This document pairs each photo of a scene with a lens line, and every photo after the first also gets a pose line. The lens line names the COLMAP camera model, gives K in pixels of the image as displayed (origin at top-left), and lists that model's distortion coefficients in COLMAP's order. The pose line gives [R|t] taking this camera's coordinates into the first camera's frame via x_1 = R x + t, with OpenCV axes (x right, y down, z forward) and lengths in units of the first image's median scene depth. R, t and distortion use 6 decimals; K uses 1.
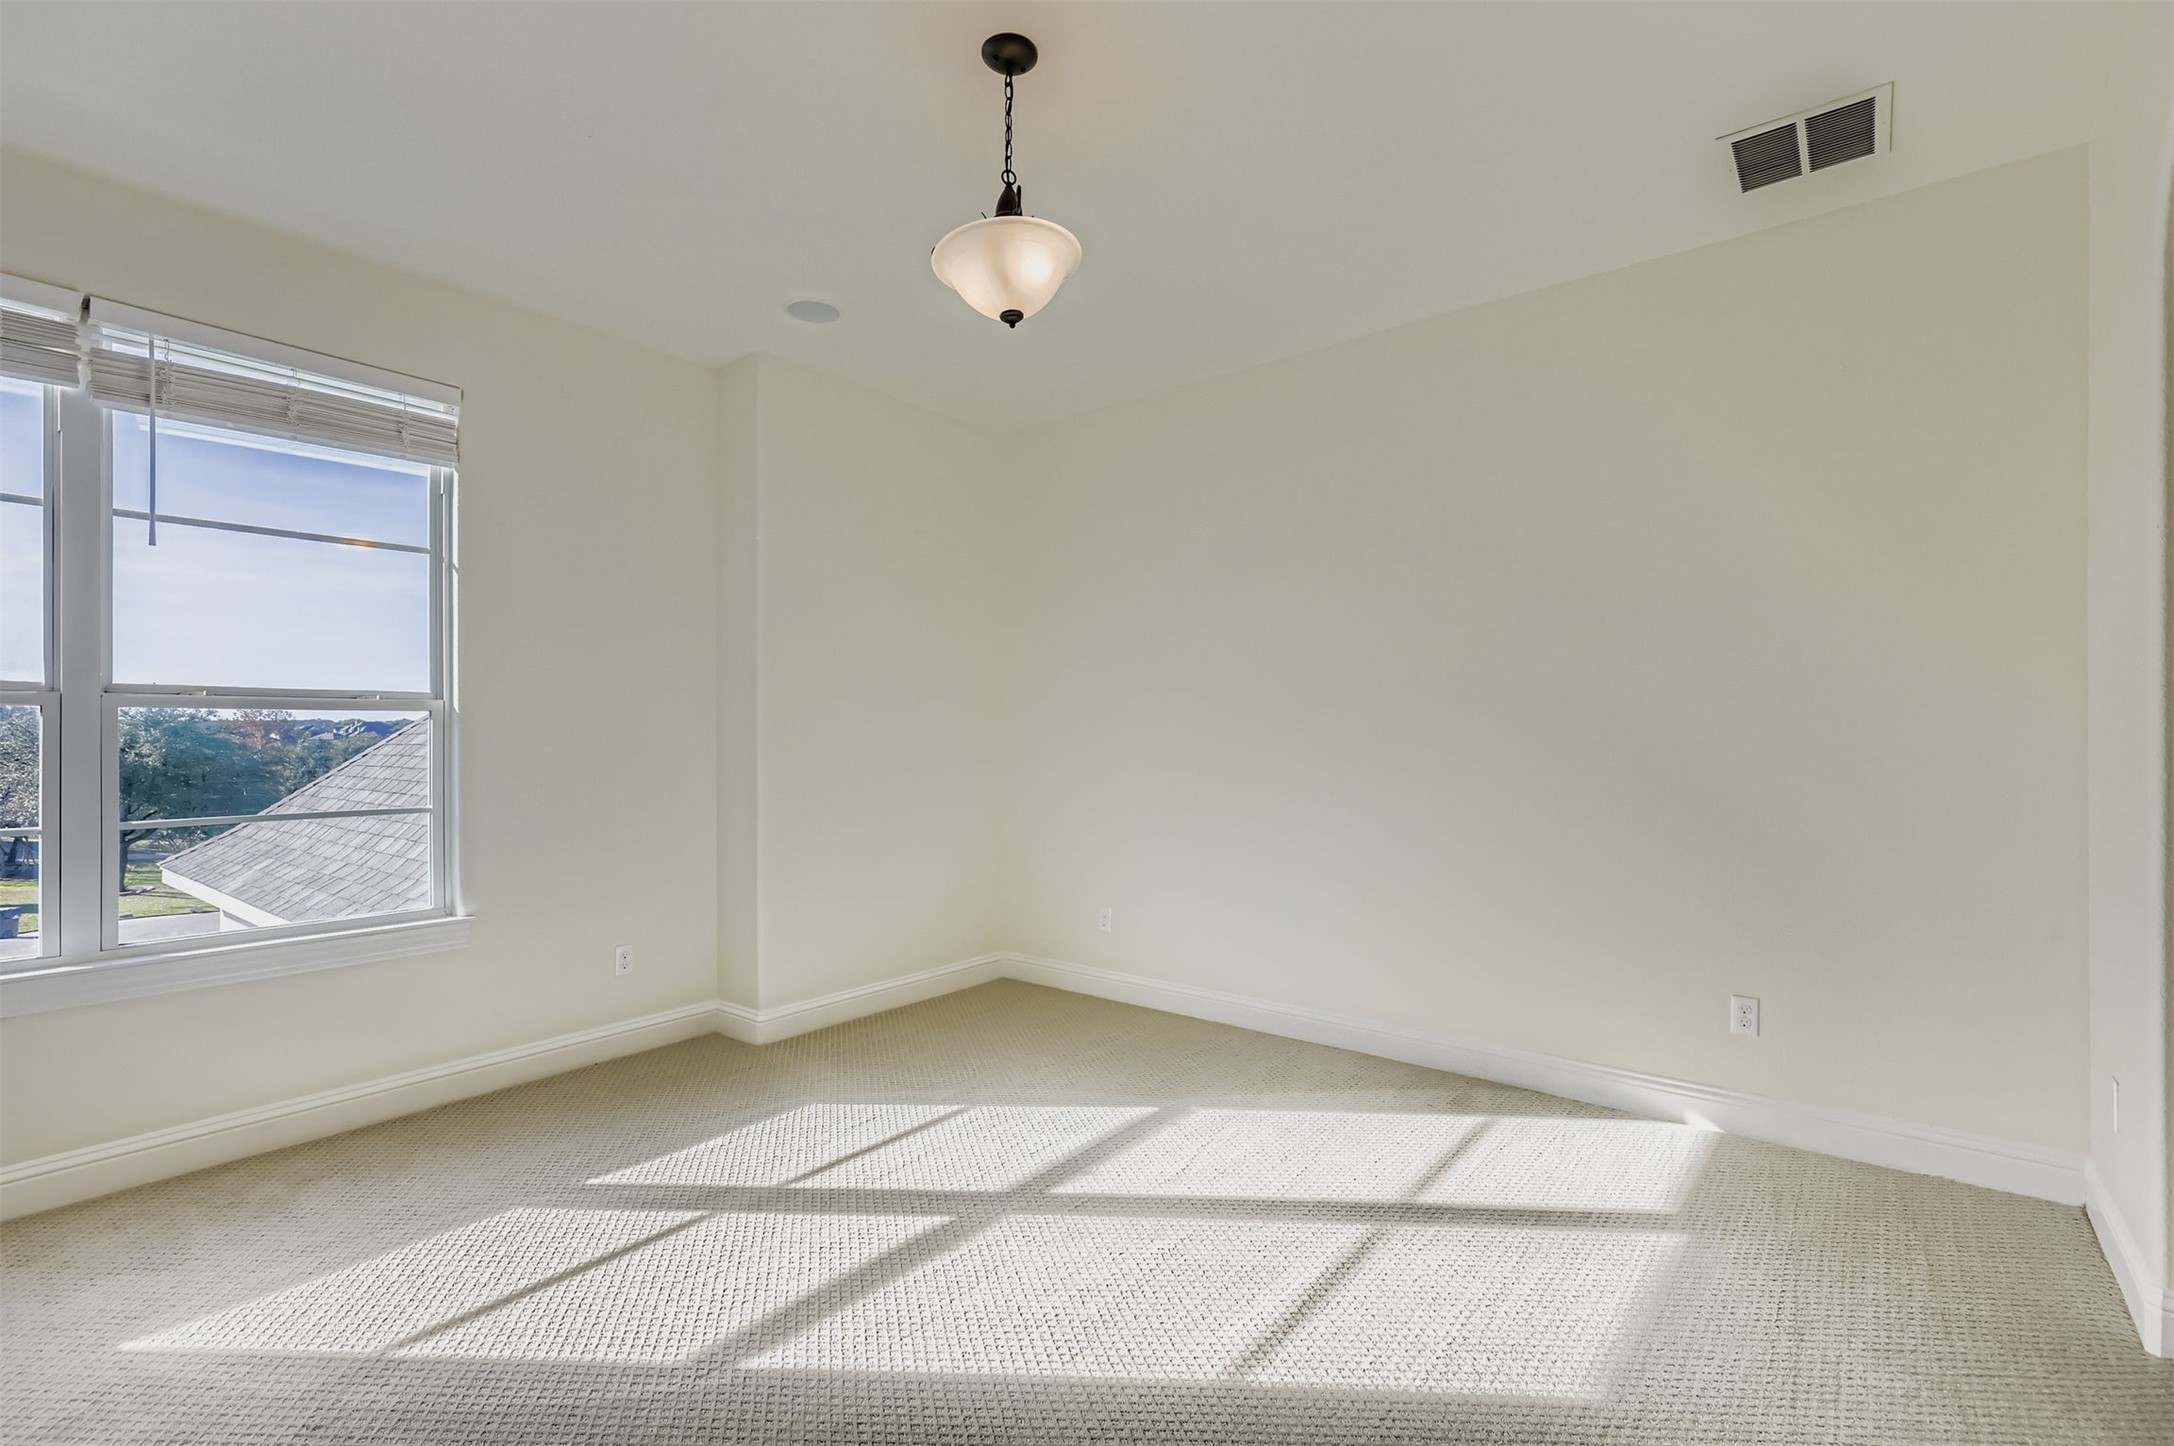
lens RADIAL K [[978.9, 0, 1085.8], [0, 978.9, 723.9], [0, 0, 1]] dist [0.000962, -0.000006]
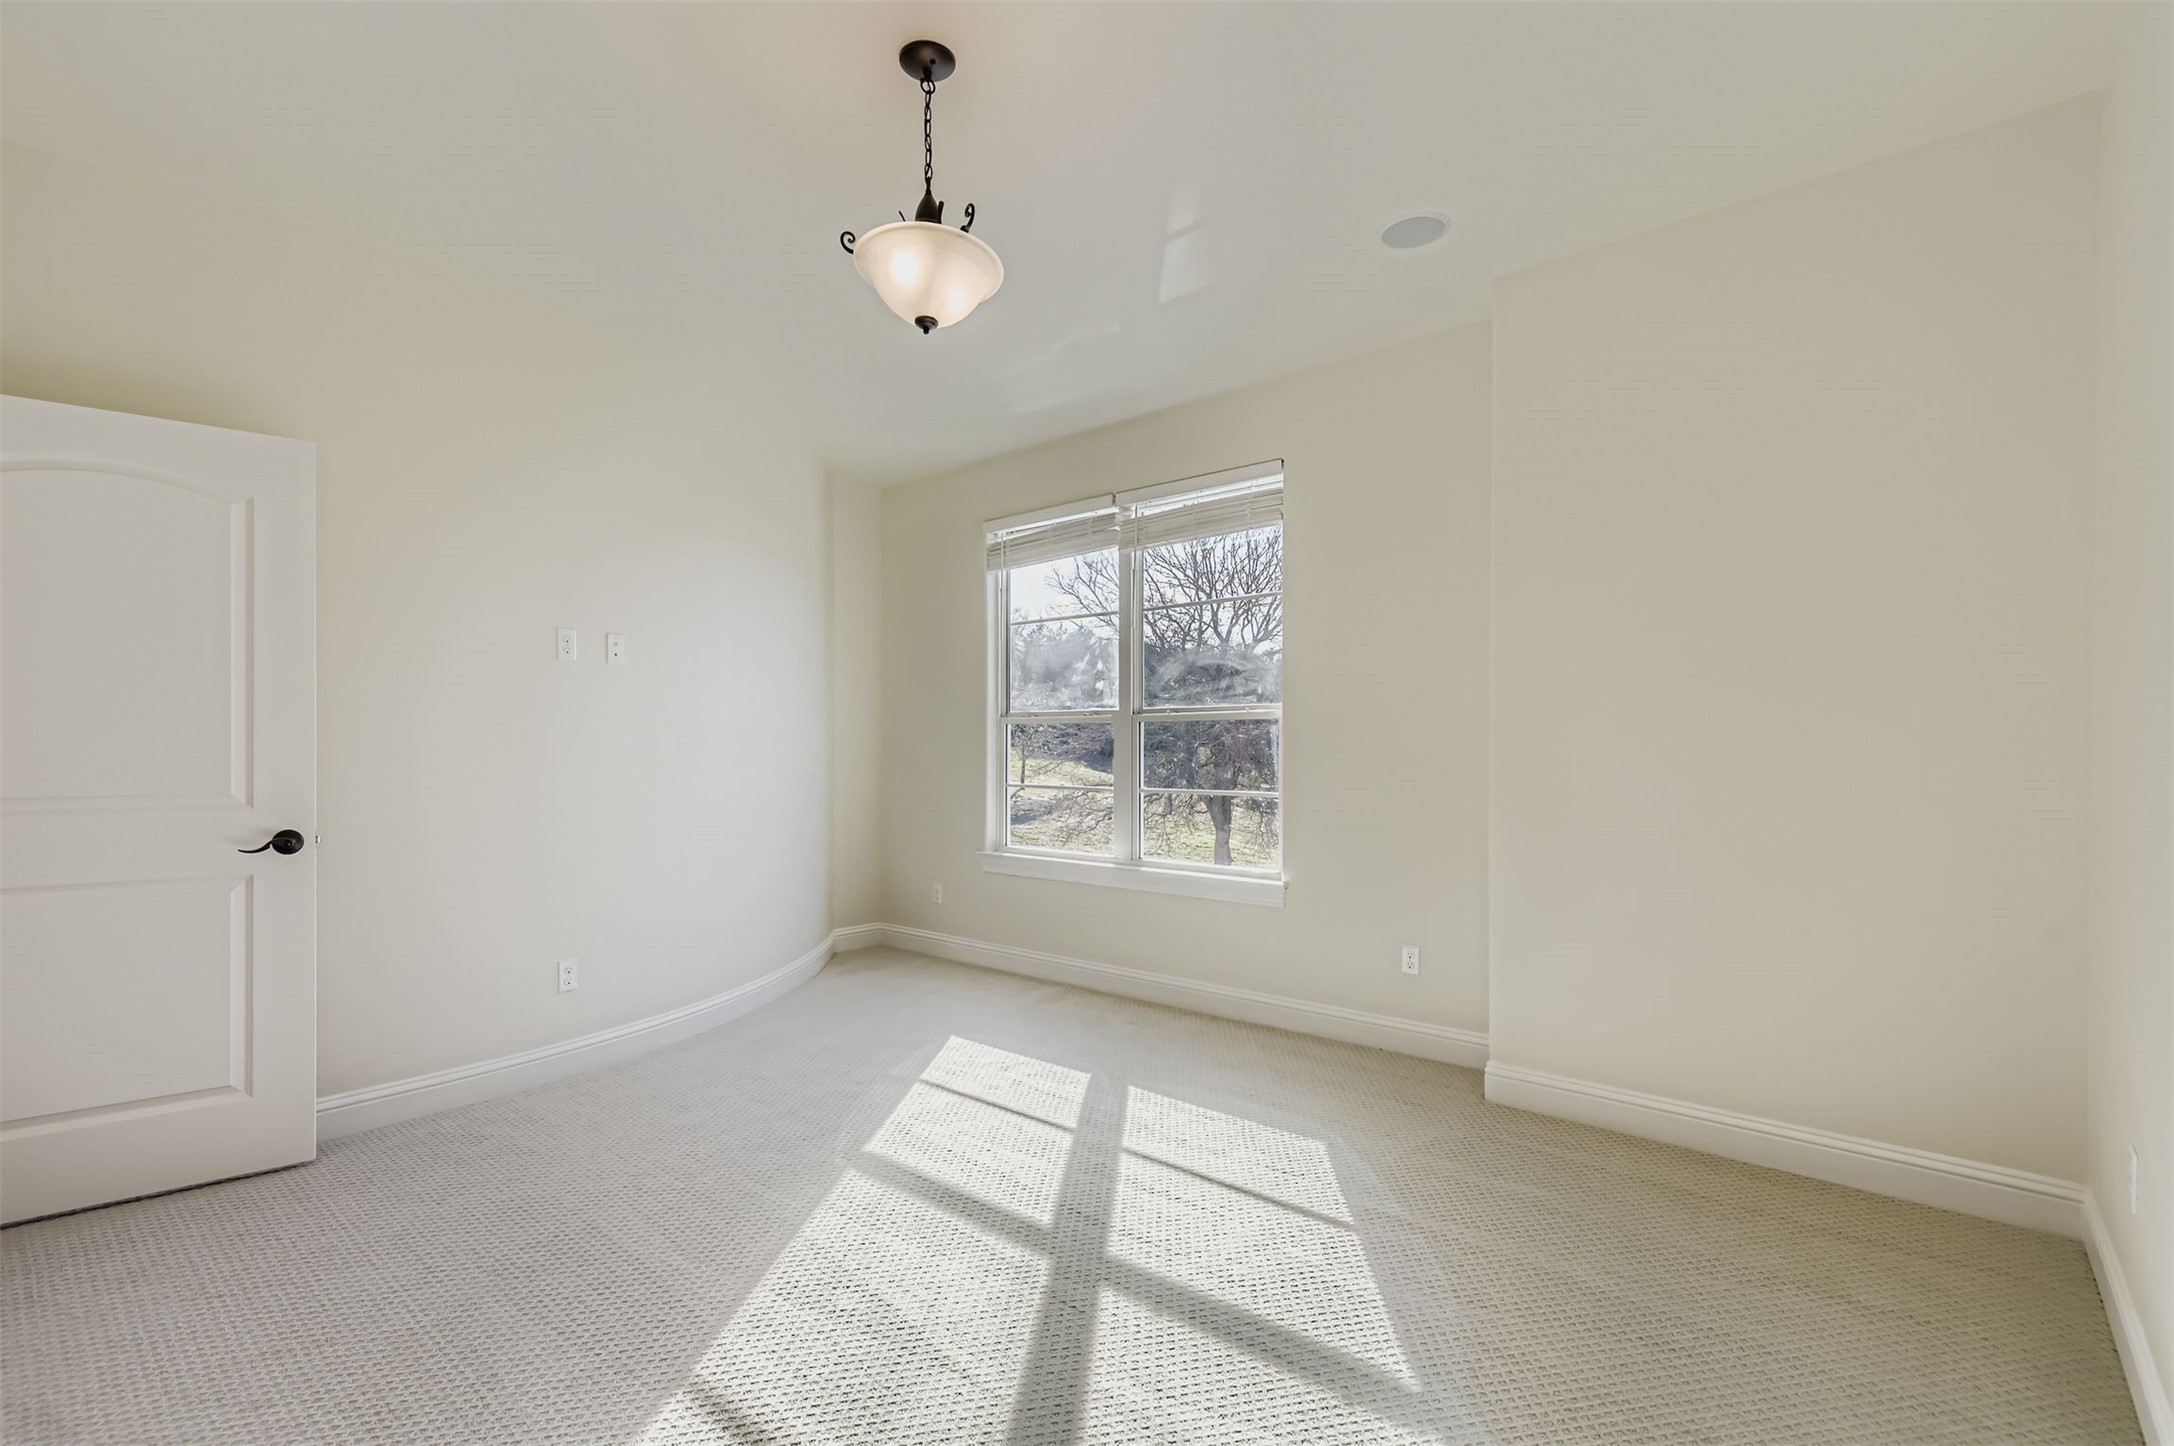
lens RADIAL K [[978.9, 0, 1085.8], [0, 978.9, 742.7], [0, 0, 1]] dist [0.000962, -0.000006]
pose [[-0.037790, -0.000976, -0.999285, 0.776795], [0.010580, 0.999943, -0.001377, 0.021936], [0.999230, -0.010624, -0.037778, 1.004422]]
